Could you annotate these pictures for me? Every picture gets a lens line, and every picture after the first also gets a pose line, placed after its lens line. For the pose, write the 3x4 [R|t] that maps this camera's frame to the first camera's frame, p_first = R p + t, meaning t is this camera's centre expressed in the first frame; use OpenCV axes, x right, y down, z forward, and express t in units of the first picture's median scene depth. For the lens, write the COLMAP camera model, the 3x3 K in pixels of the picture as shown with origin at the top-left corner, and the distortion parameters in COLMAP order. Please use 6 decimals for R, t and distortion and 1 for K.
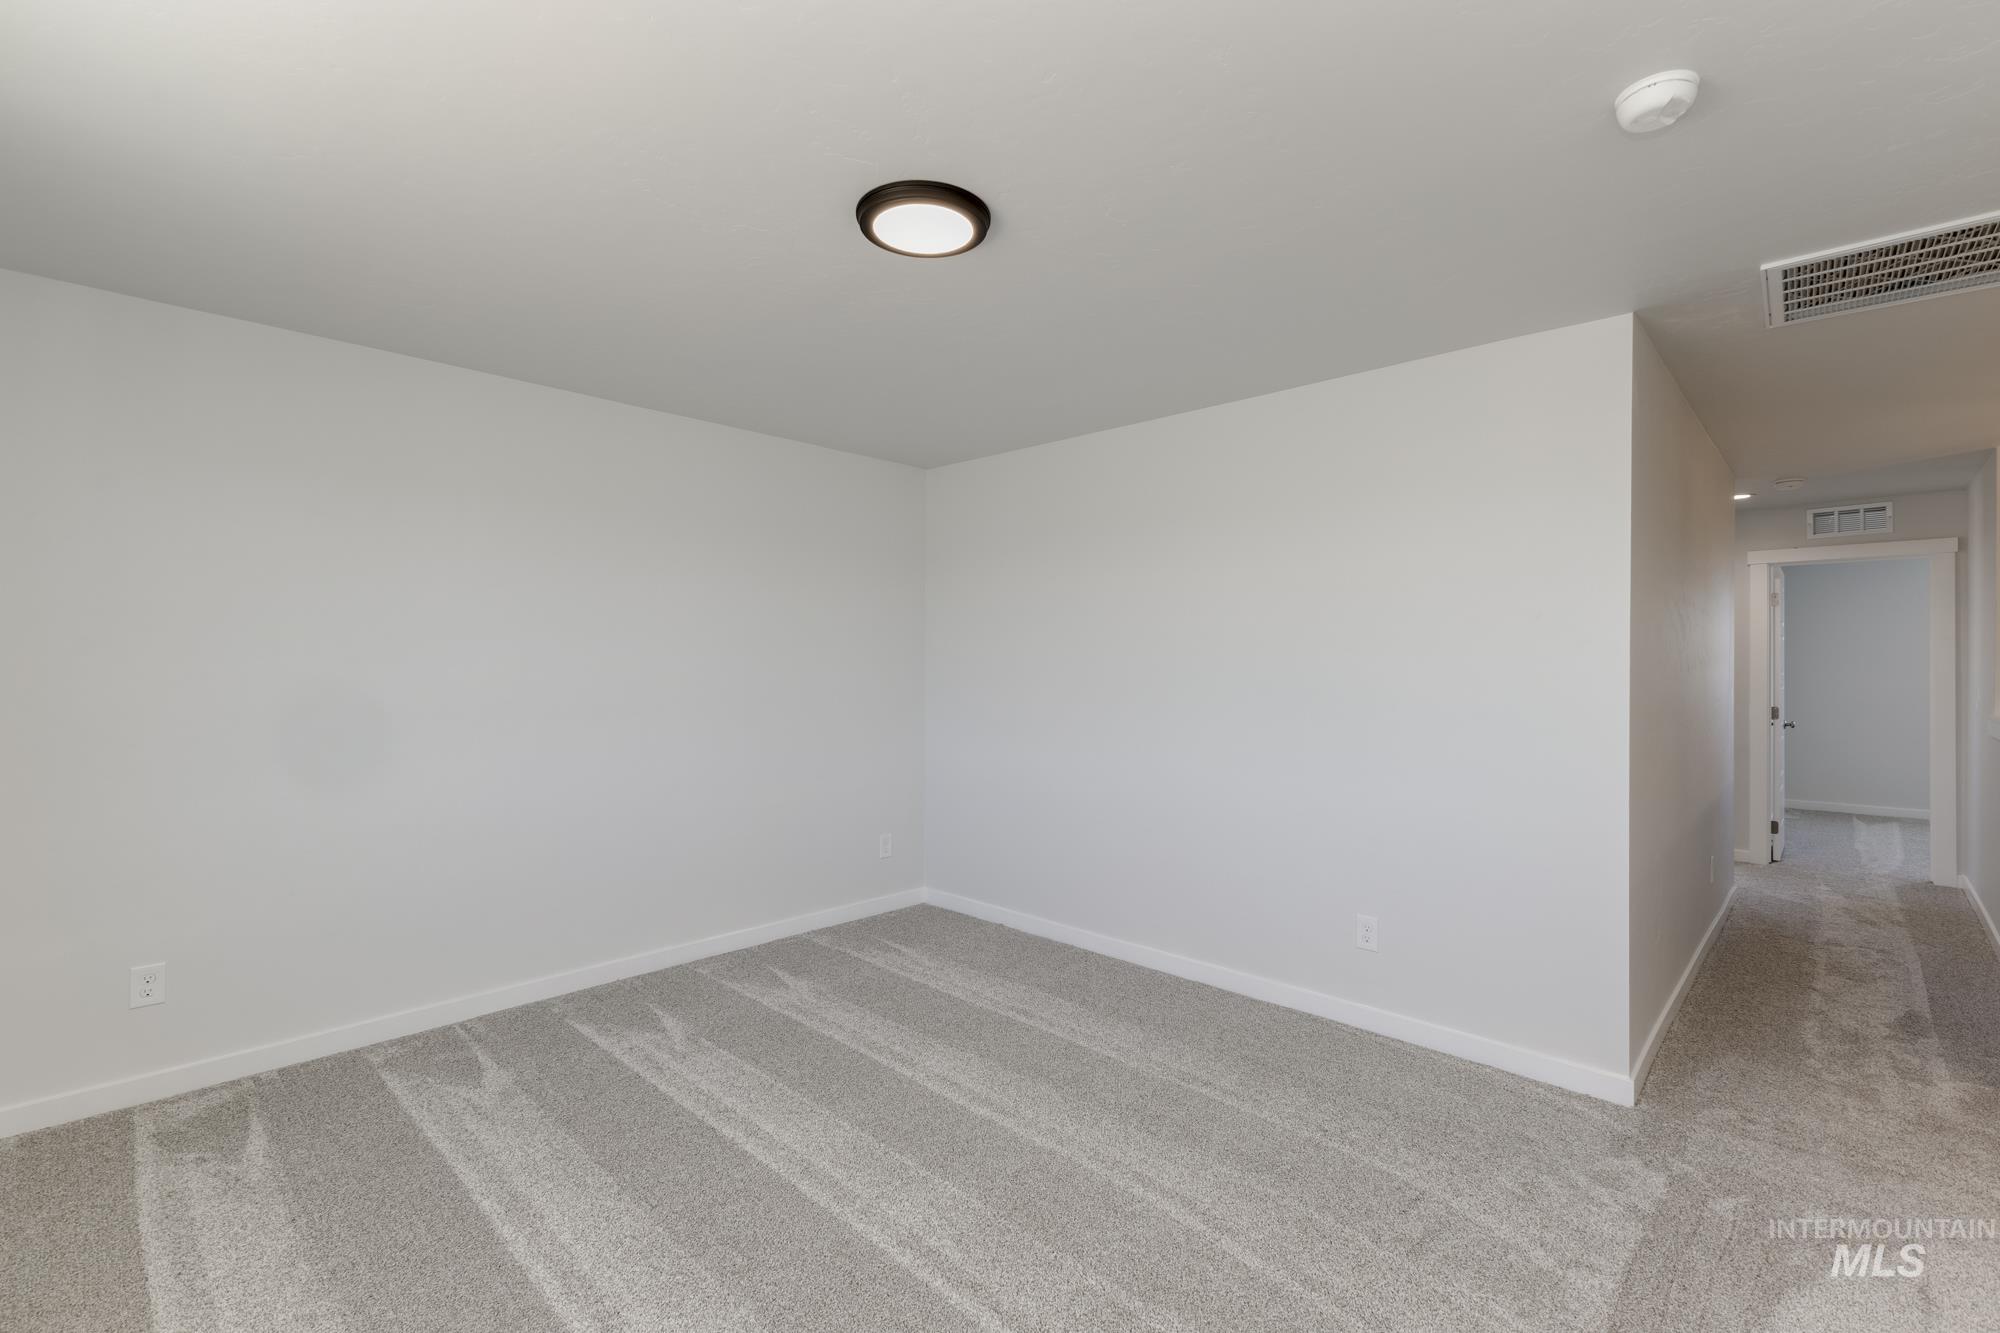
lens RADIAL K [[906.6, 0, 1015.3], [0, 906.6, 665.7], [0, 0, 1]] dist [0.010451, -0.000457]
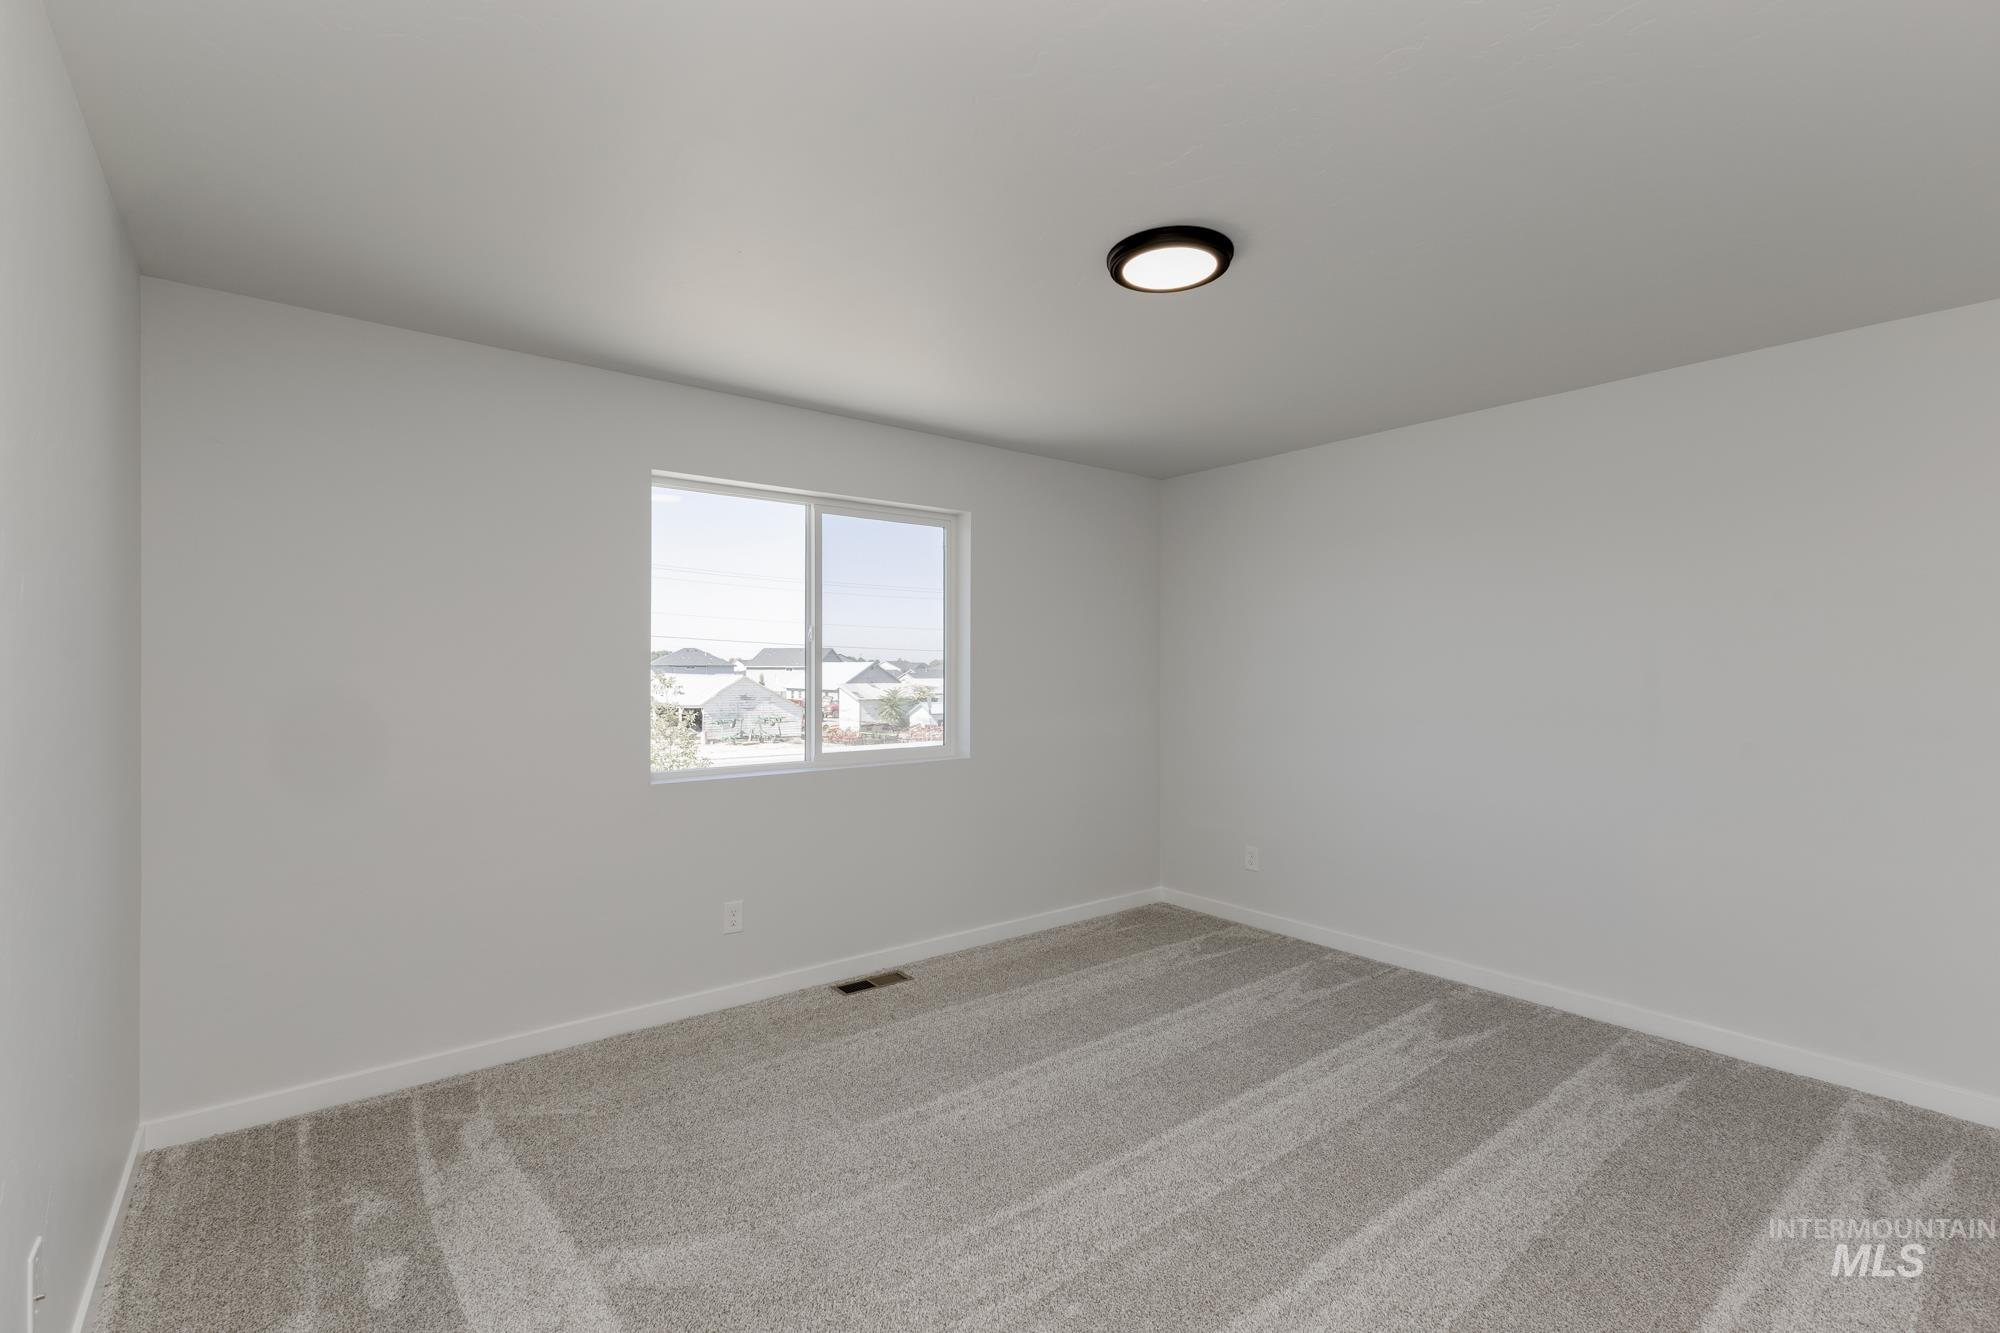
lens RADIAL K [[906.6, 0, 984.6], [0, 906.6, 666.1], [0, 0, 1]] dist [0.010451, -0.000457]
pose [[-0.171542, -0.006080, -0.985158, 0.742367], [-0.005388, 0.999972, -0.005233, 0.000093], [0.985162, 0.004411, -0.171570, 0.721740]]
